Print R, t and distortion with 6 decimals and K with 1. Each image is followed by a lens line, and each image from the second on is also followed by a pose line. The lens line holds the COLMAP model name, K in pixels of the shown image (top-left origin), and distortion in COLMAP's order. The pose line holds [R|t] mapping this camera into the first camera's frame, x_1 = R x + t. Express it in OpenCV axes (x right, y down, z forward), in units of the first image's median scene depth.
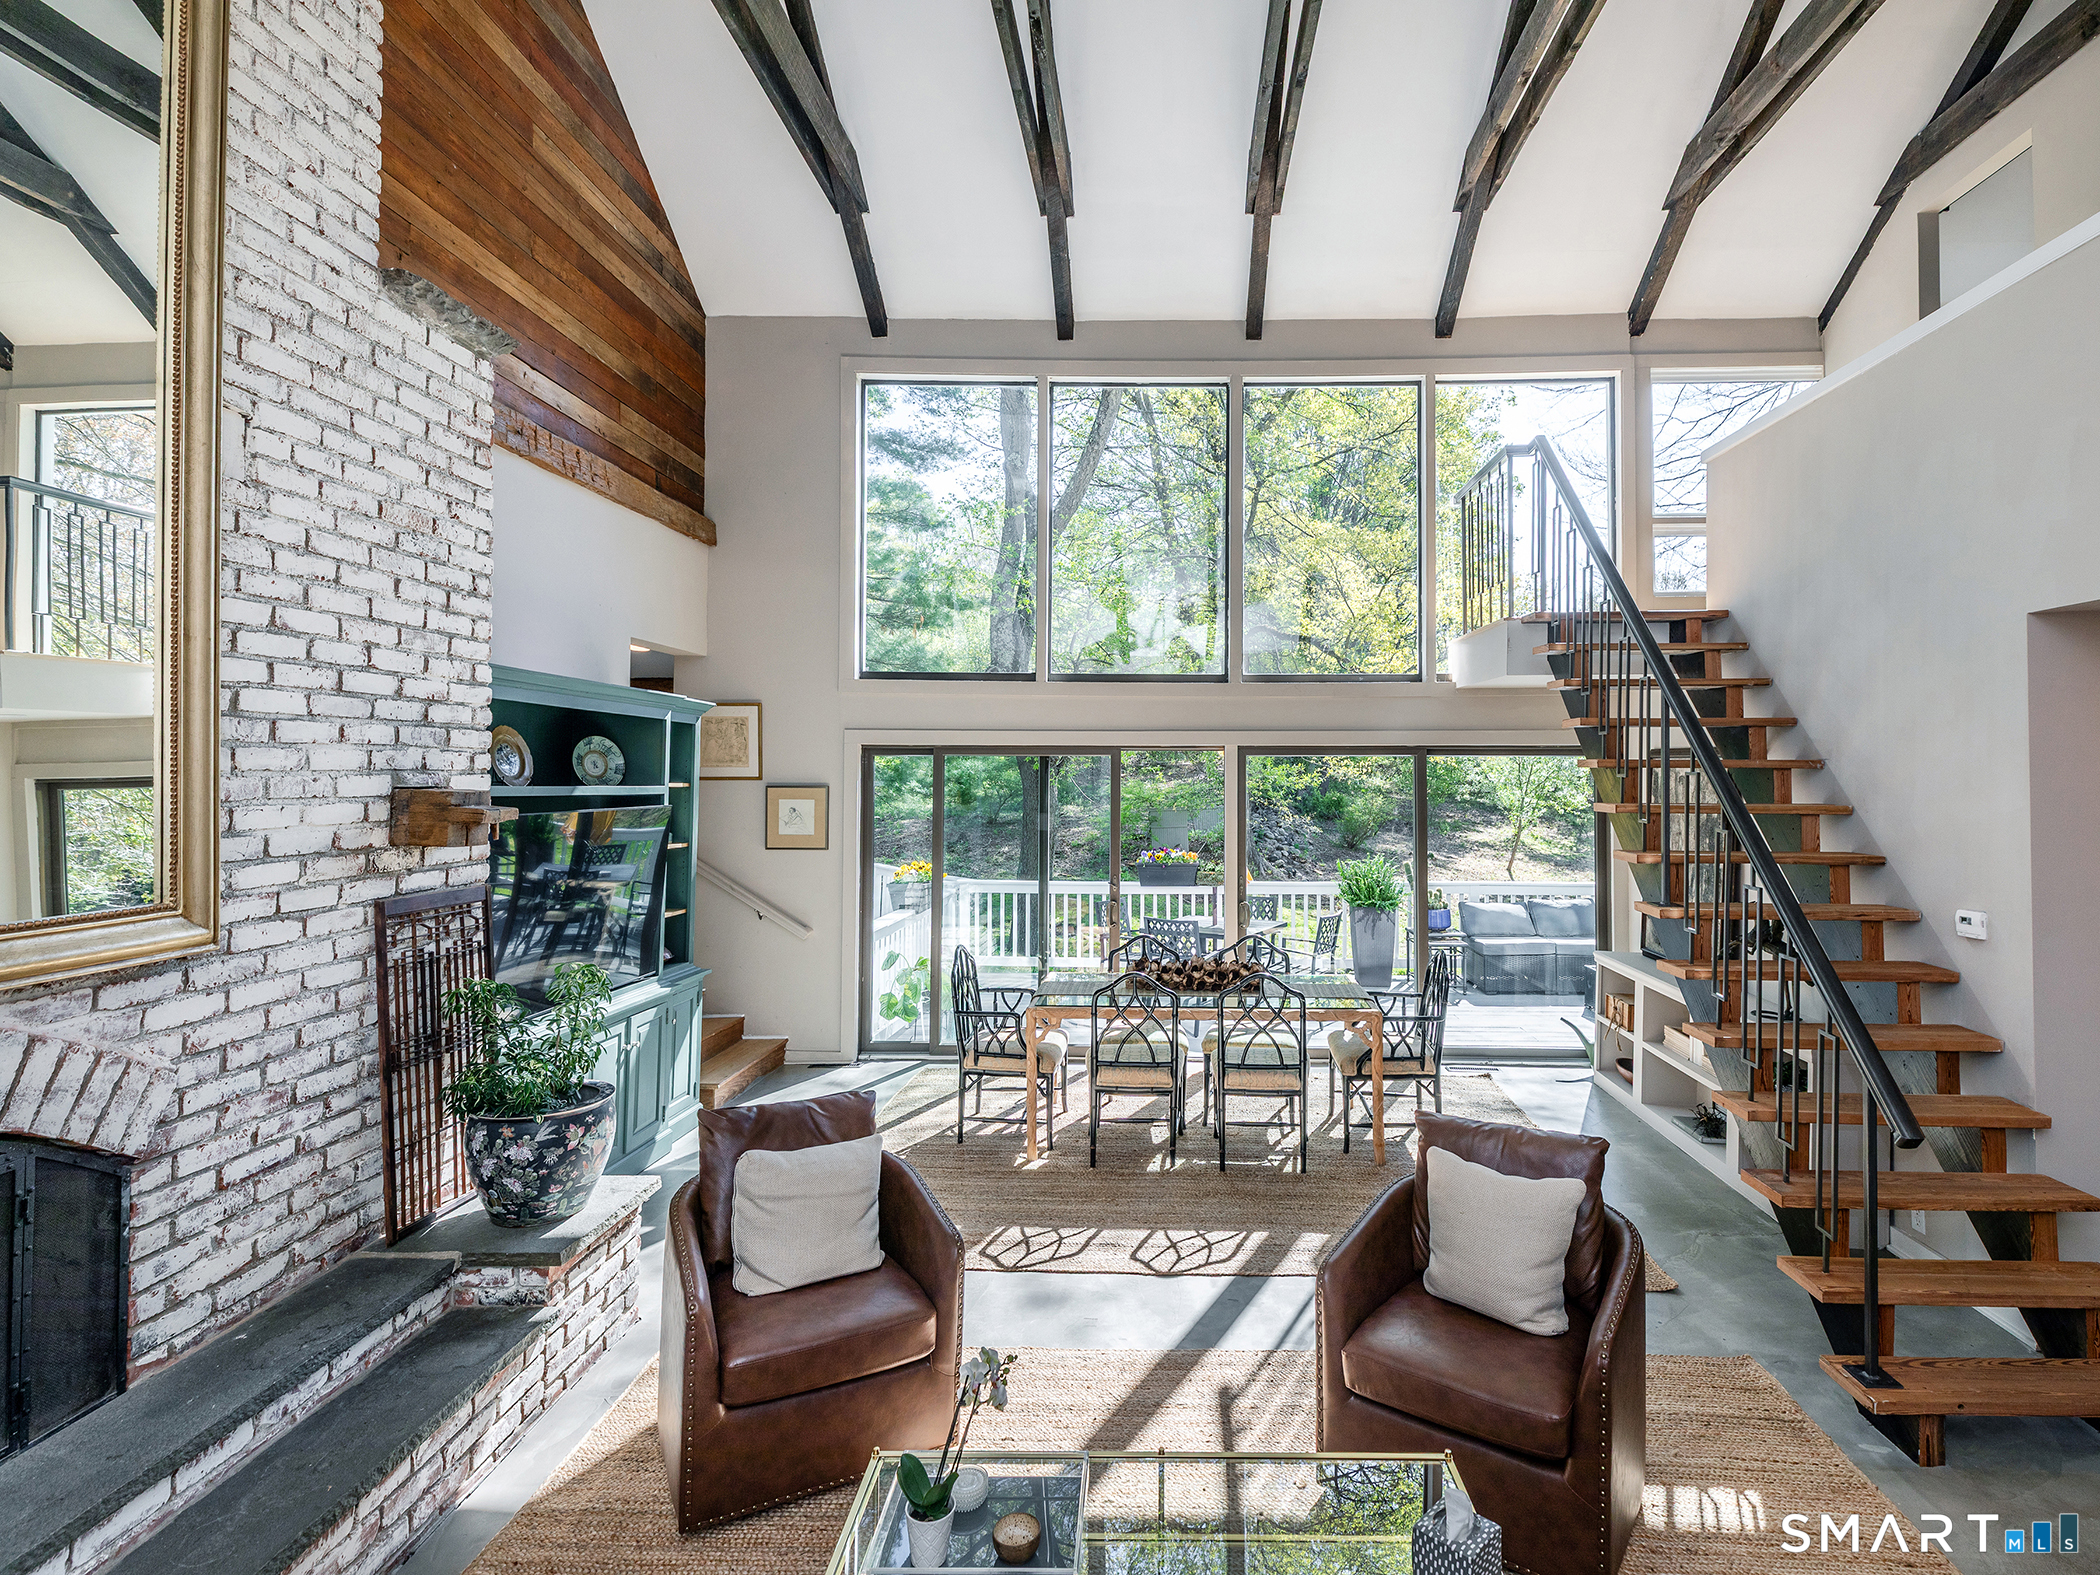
lens RADIAL K [[1041.5, 0, 1165.8], [0, 1041.5, 744.2], [0, 0, 1]] dist [0.032867, -0.012457]
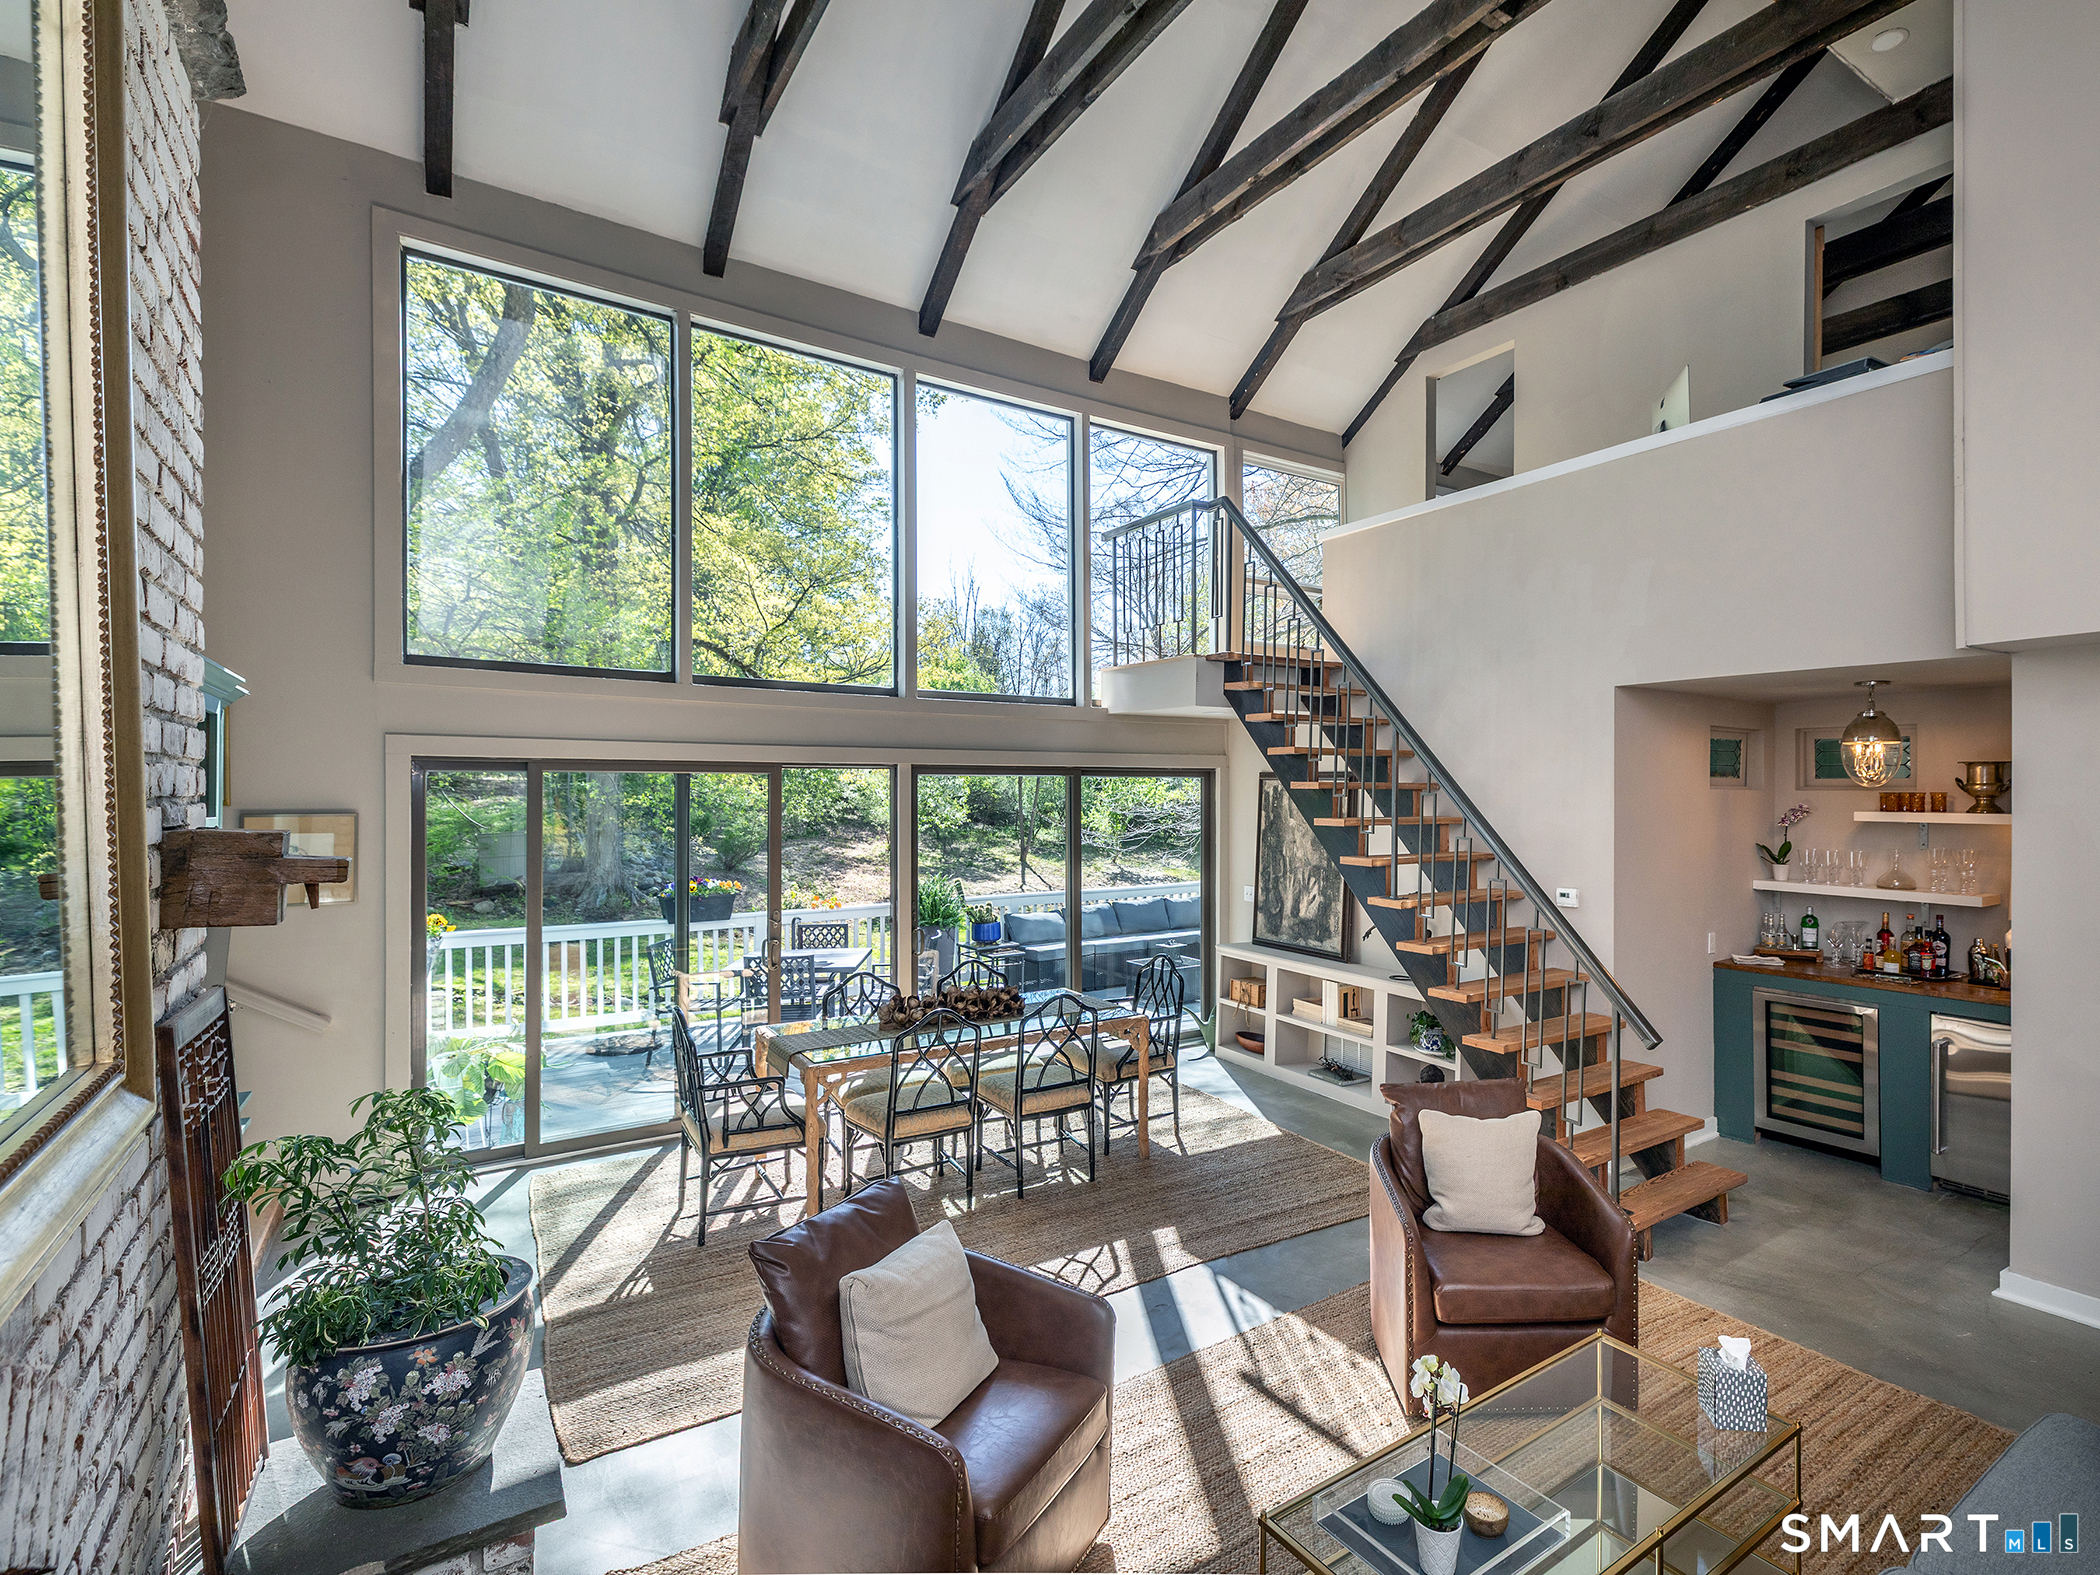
lens RADIAL K [[1030.5, 0, 1168.4], [0, 1030.5, 788.8], [0, 0, 1]] dist [0.020883, -0.002150]
pose [[0.807057, -0.000593, 0.590473, -0.362866], [-0.015657, 0.999626, 0.022404, -0.001455], [-0.590265, -0.027326, 0.806747, 0.126776]]
